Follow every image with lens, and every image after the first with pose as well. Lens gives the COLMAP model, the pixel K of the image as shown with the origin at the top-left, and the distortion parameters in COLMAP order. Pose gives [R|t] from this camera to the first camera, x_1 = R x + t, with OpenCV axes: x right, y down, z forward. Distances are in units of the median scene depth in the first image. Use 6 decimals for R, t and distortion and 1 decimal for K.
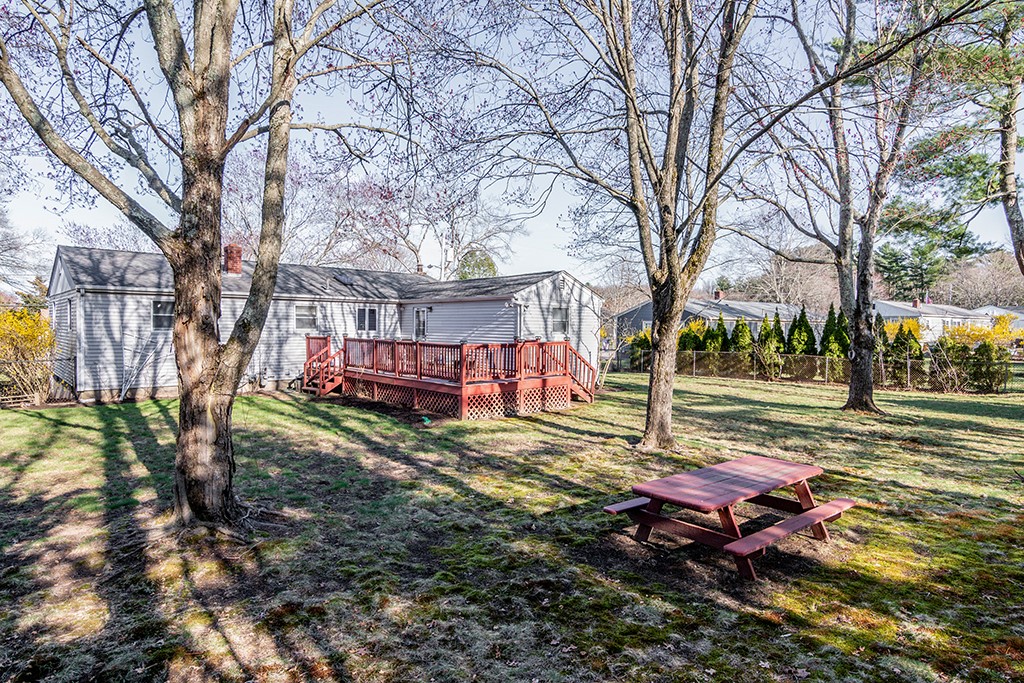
lens RADIAL K [[580.6, 0, 513.8], [0, 580.6, 342.2], [0, 0, 1]] dist [-0.000979, -0.000556]
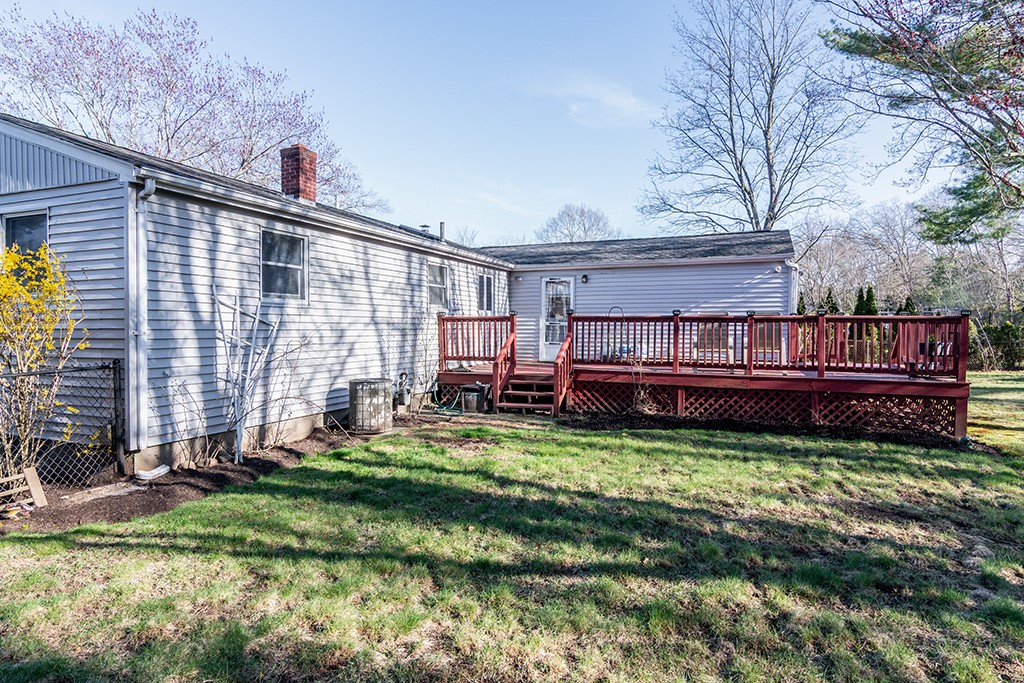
lens RADIAL K [[580.6, 0, 510.9], [0, 580.6, 337.7], [0, 0, 1]] dist [-0.000979, -0.000556]
pose [[0.909199, -0.015825, 0.416062, -0.636221], [0.017493, 0.999847, -0.000197, 0.014070], [-0.415995, 0.007458, 0.909336, 0.518425]]
